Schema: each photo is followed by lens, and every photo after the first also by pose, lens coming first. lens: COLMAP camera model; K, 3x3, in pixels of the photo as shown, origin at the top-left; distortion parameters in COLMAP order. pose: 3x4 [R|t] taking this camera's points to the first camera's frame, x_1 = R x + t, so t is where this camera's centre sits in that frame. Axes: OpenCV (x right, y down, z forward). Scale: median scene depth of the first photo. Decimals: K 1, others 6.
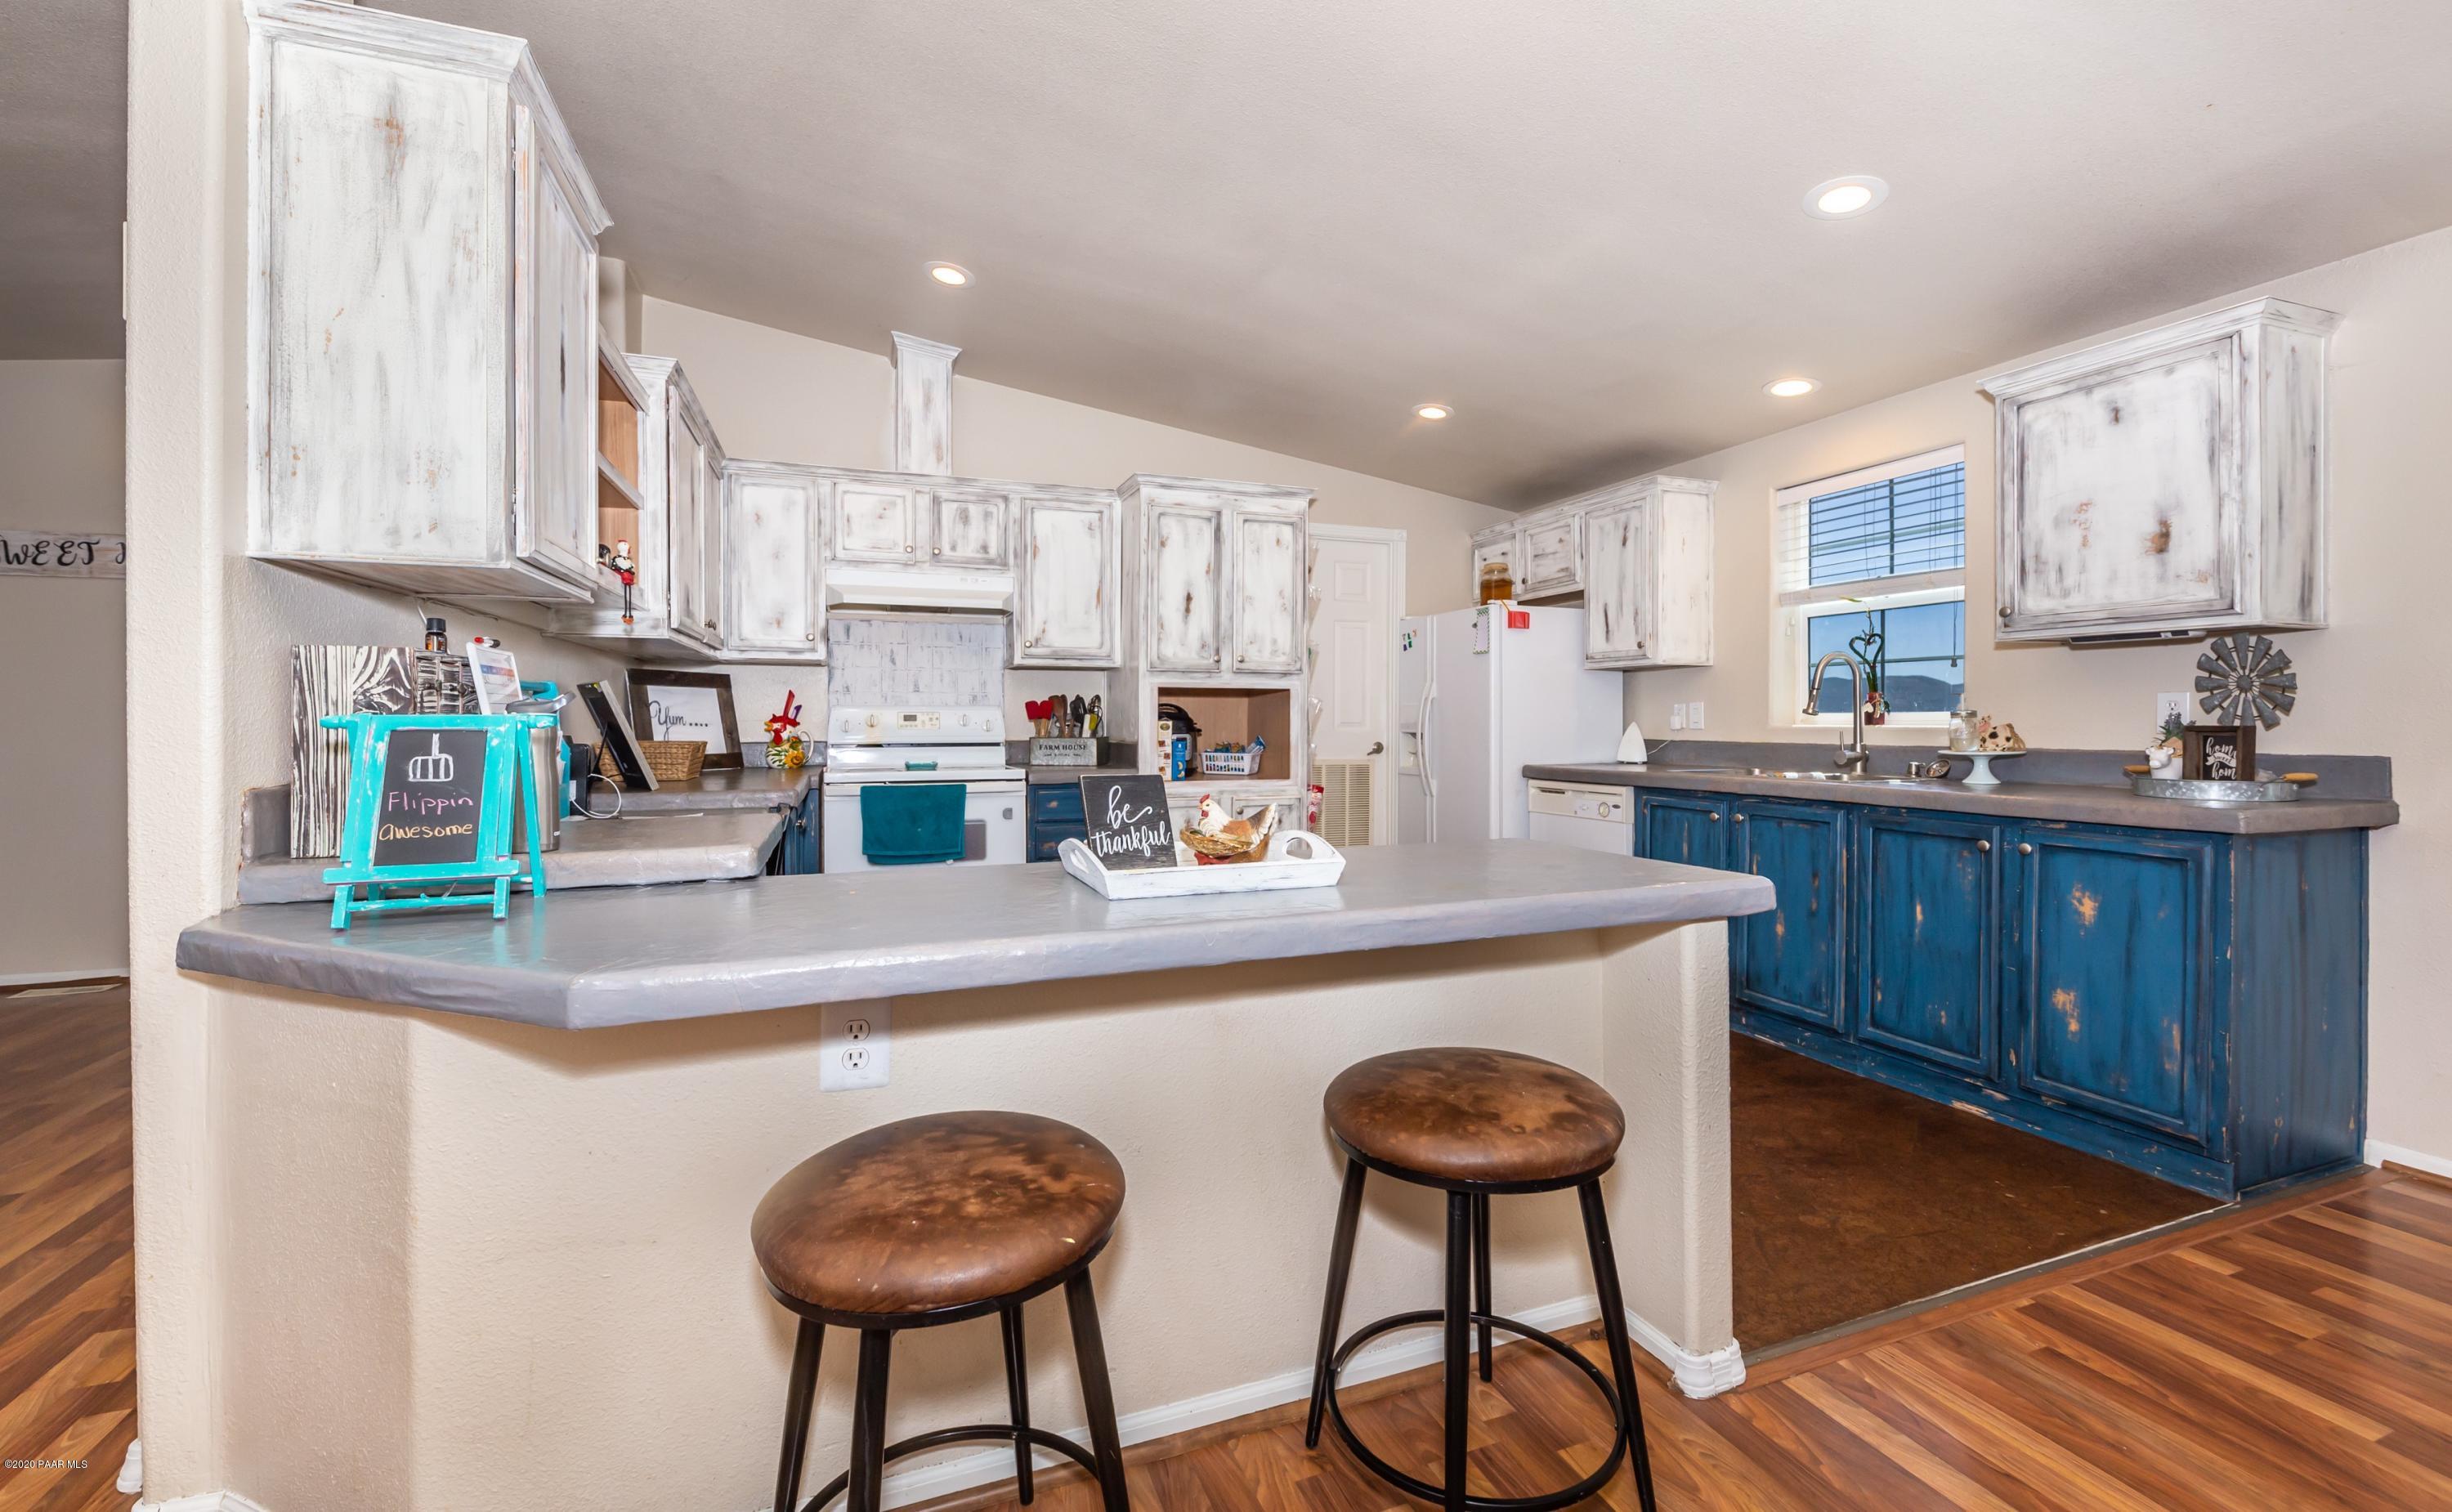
lens RADIAL K [[1004.8, 0, 1208.7], [0, 1004.8, 720.1], [0, 0, 1]] dist [-0.001979, -0.001078]
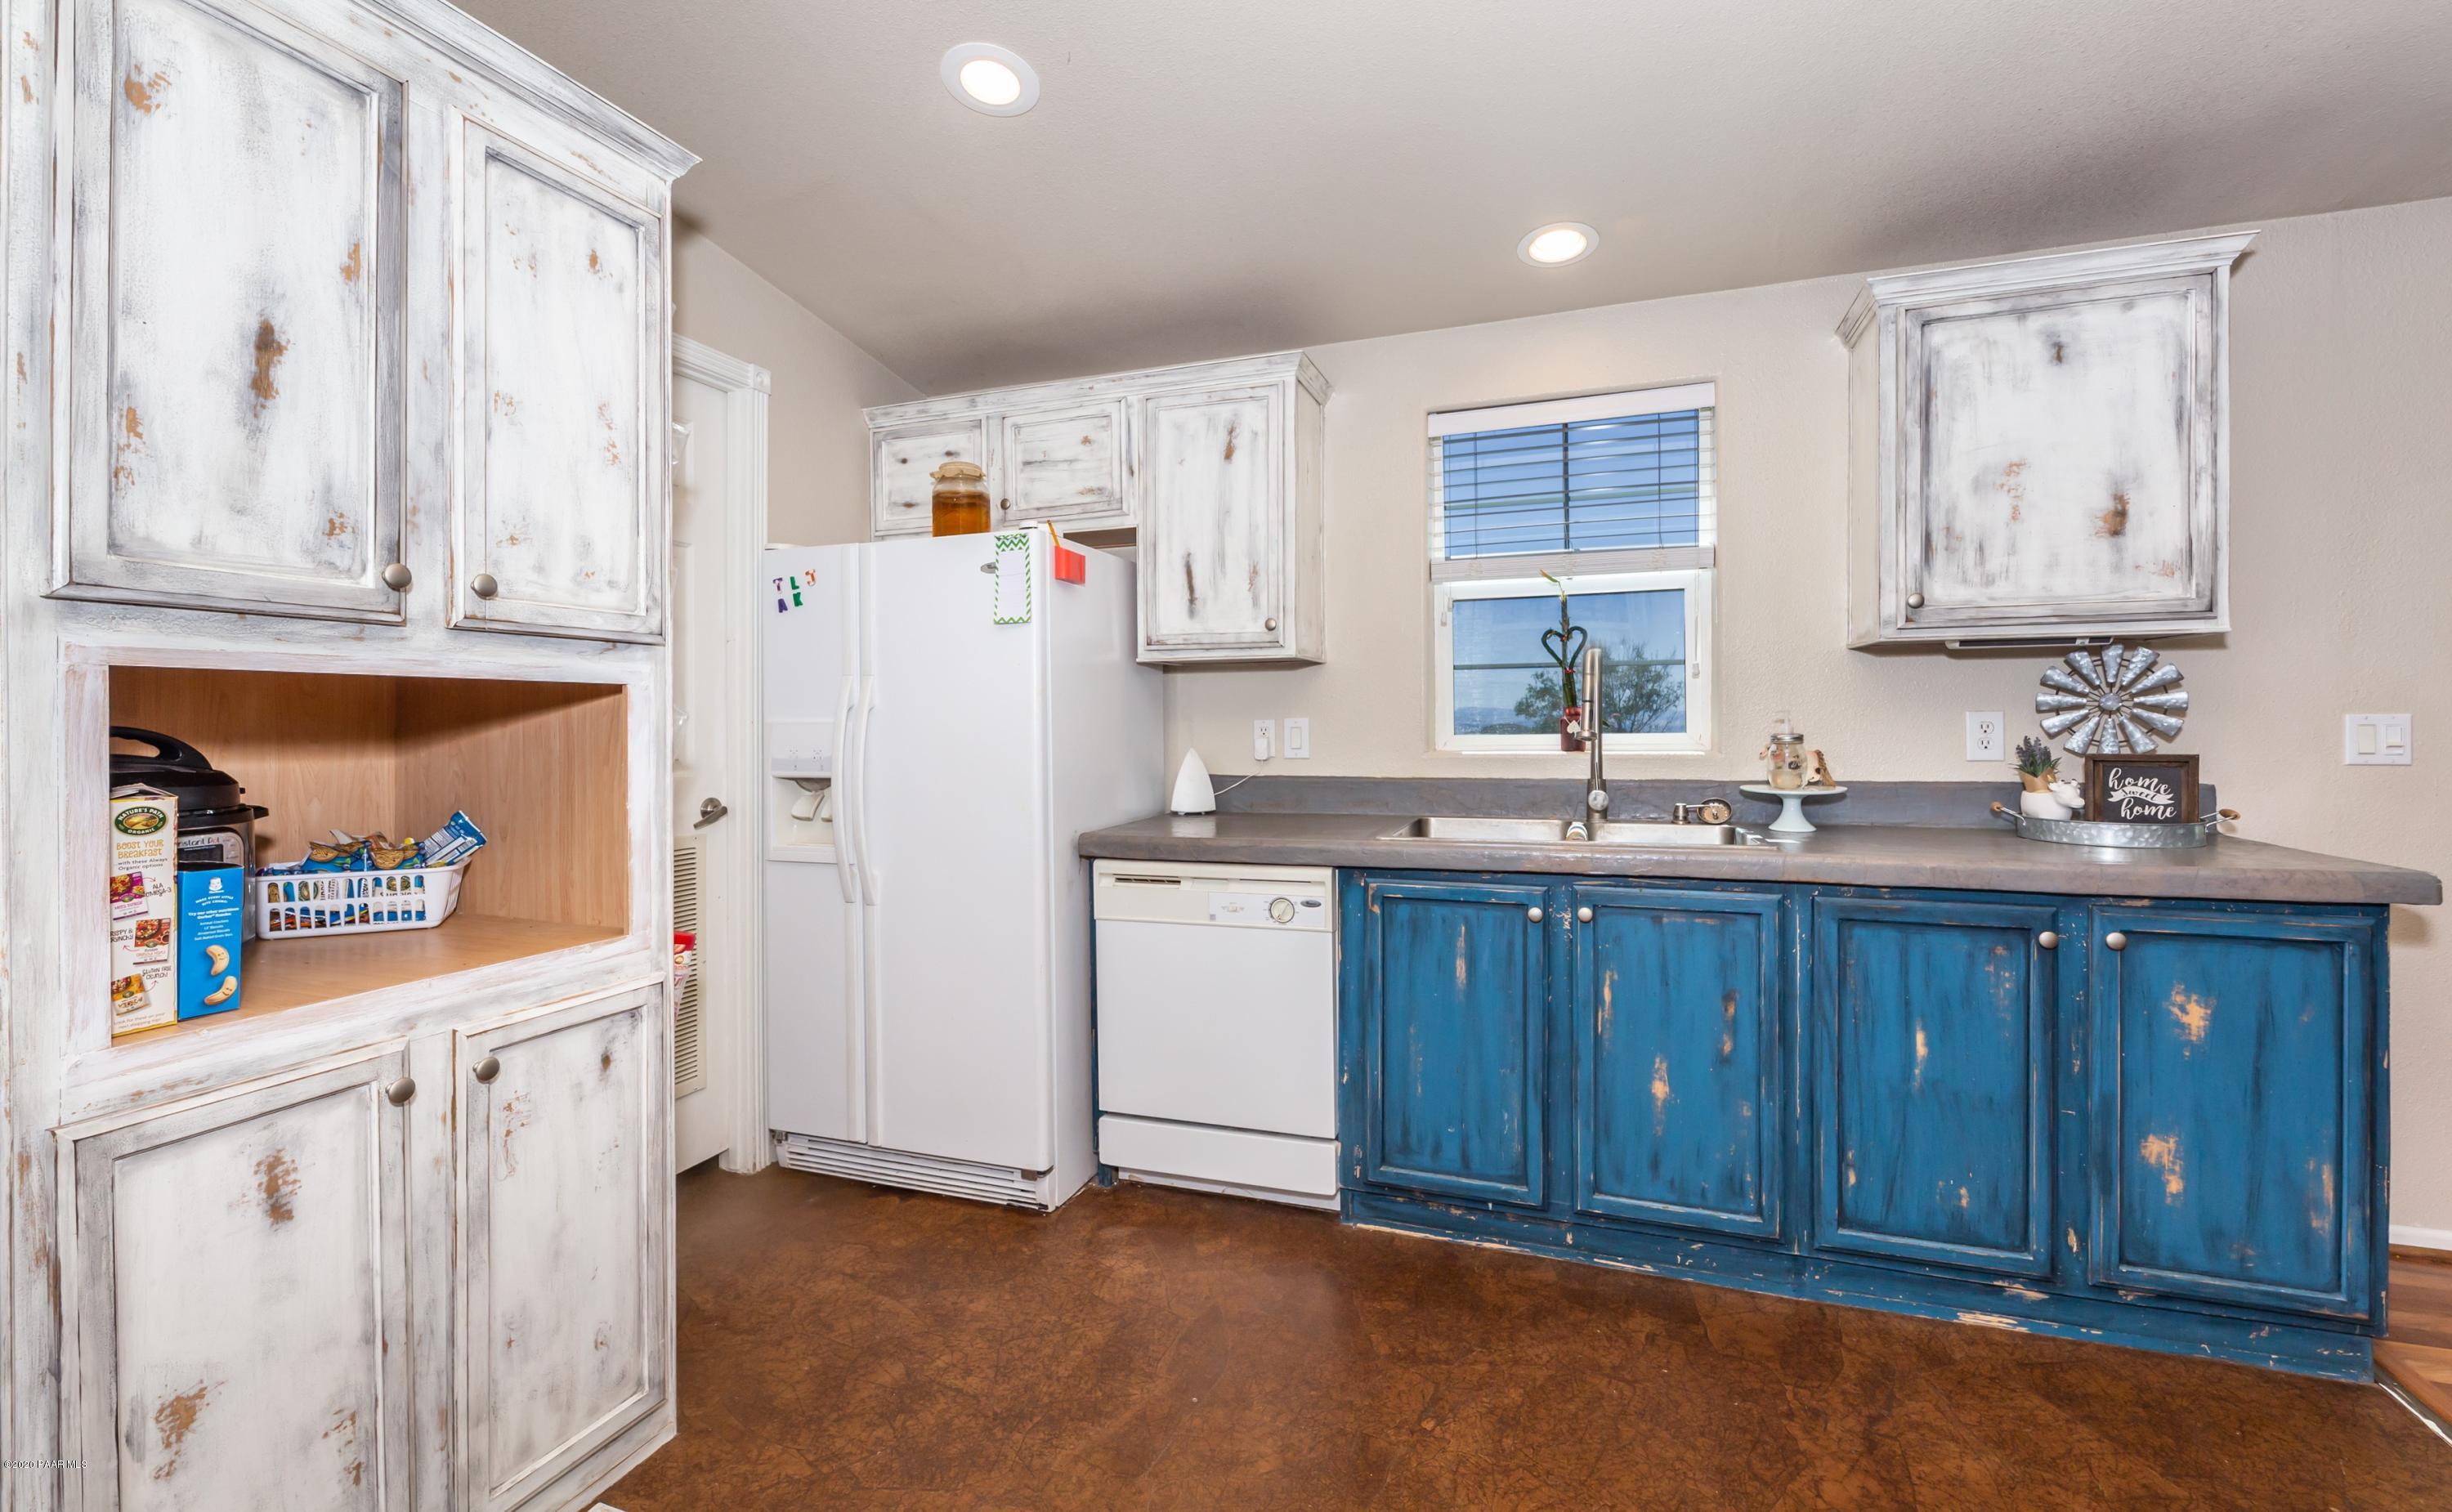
lens RADIAL K [[1004.8, 0, 1181.9], [0, 1004.8, 724.6], [0, 0, 1]] dist [-0.001979, -0.001078]
pose [[0.634501, -0.009389, 0.772865, -0.099364], [0.008396, 0.999951, 0.005255, -0.023589], [-0.772877, 0.003155, 0.634548, 0.862448]]
